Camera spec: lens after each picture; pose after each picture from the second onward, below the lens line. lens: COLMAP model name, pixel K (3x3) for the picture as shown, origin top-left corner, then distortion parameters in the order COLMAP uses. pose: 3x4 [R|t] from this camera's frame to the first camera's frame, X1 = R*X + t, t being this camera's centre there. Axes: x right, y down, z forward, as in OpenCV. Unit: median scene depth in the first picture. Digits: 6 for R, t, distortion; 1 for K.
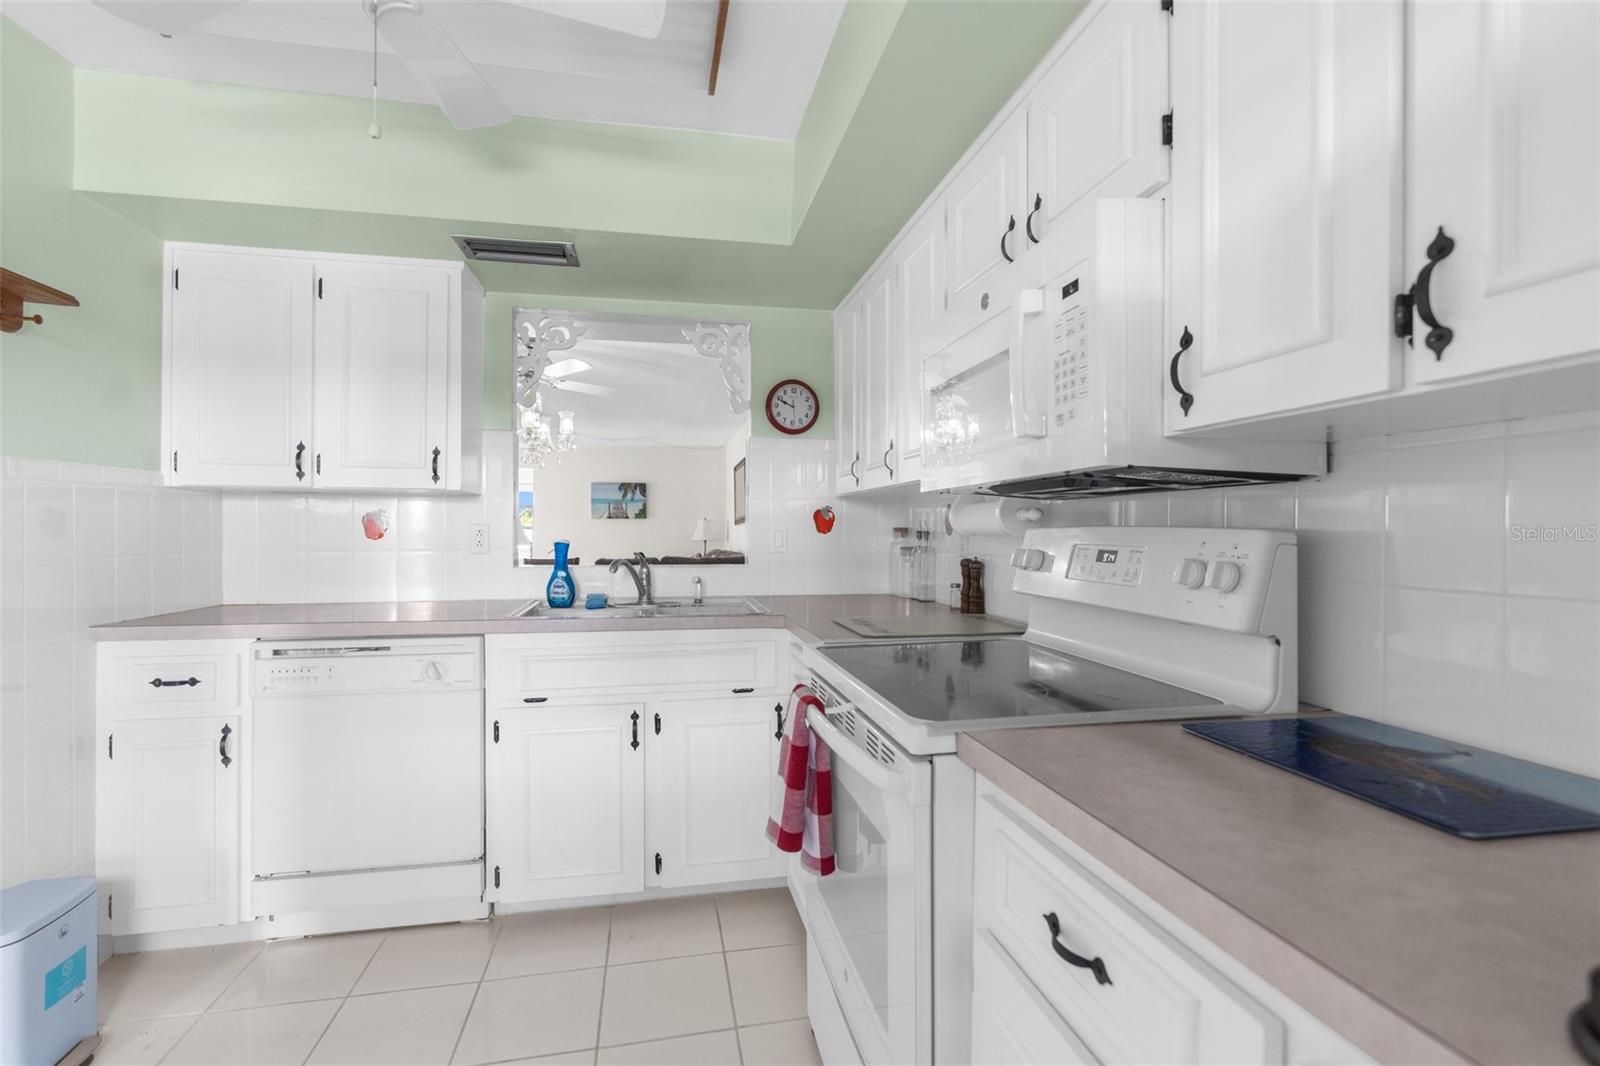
lens RADIAL K [[741.5, 0, 807.4], [0, 741.5, 519.7], [0, 0, 1]] dist [-0.012276, 0.003010]
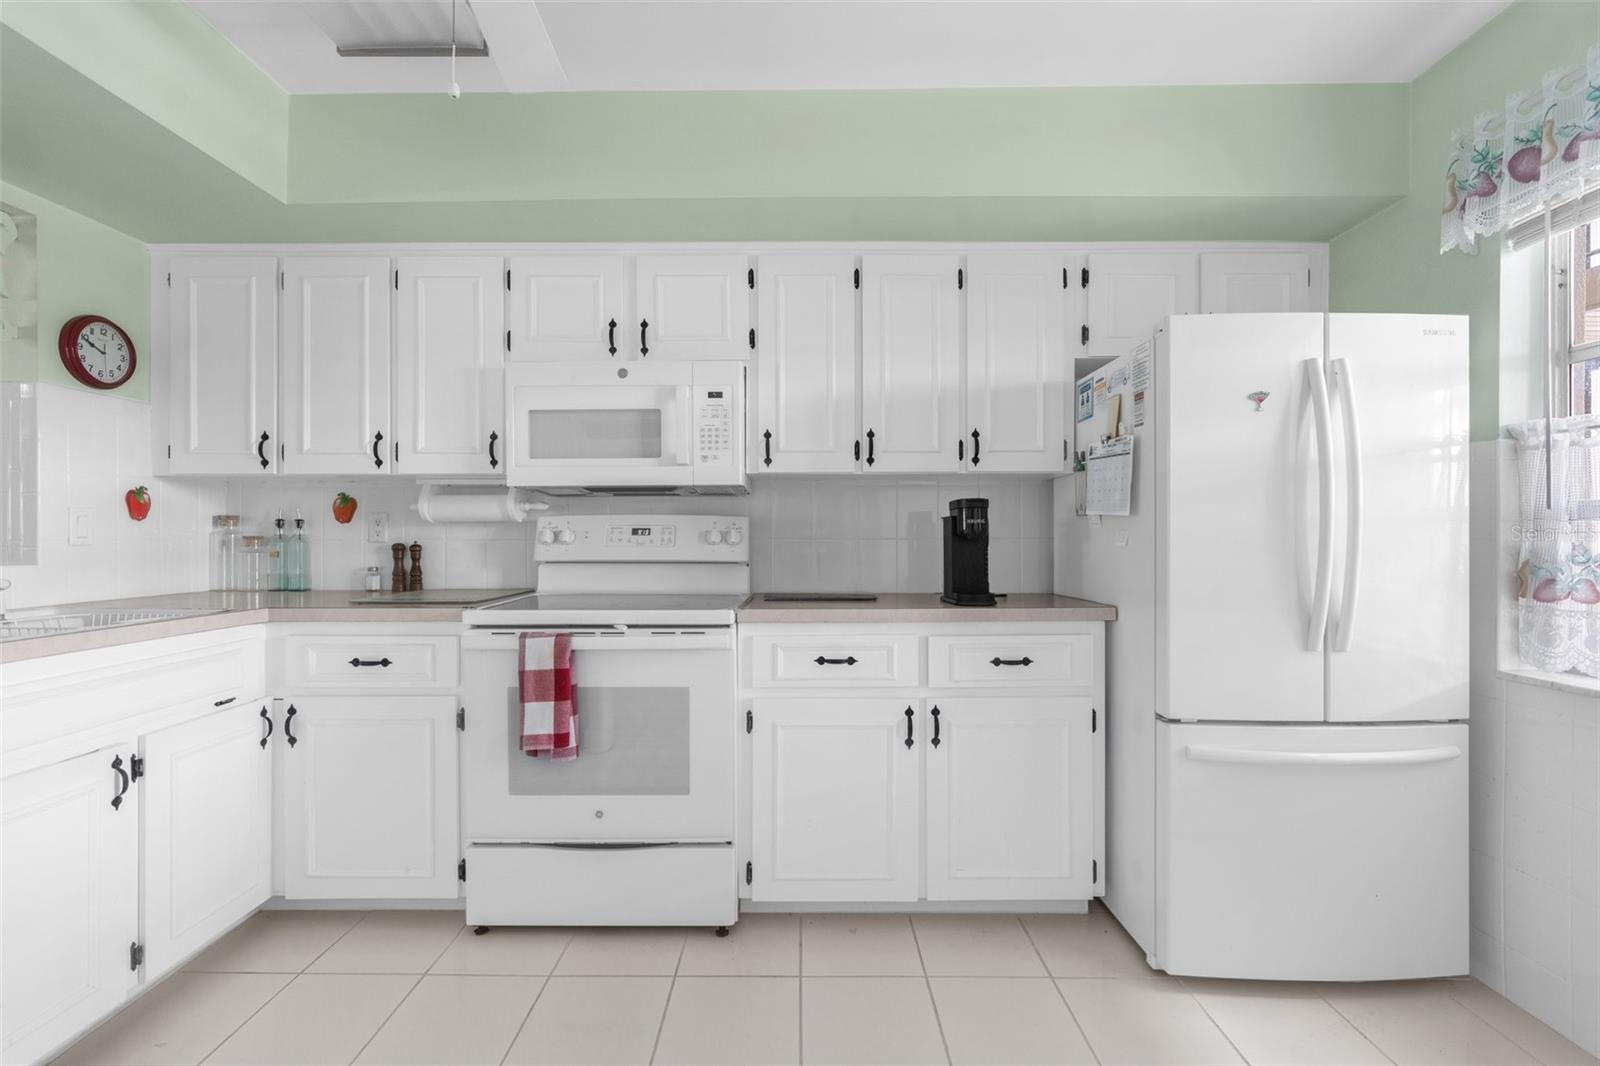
lens RADIAL K [[741.5, 0, 808.3], [0, 741.5, 541.9], [0, 0, 1]] dist [-0.012276, 0.003010]
pose [[0.194589, -0.002622, 0.980881, -1.016404], [-0.011673, 0.999919, 0.004989, 0.049647], [-0.980815, -0.012421, 0.194543, 0.223962]]
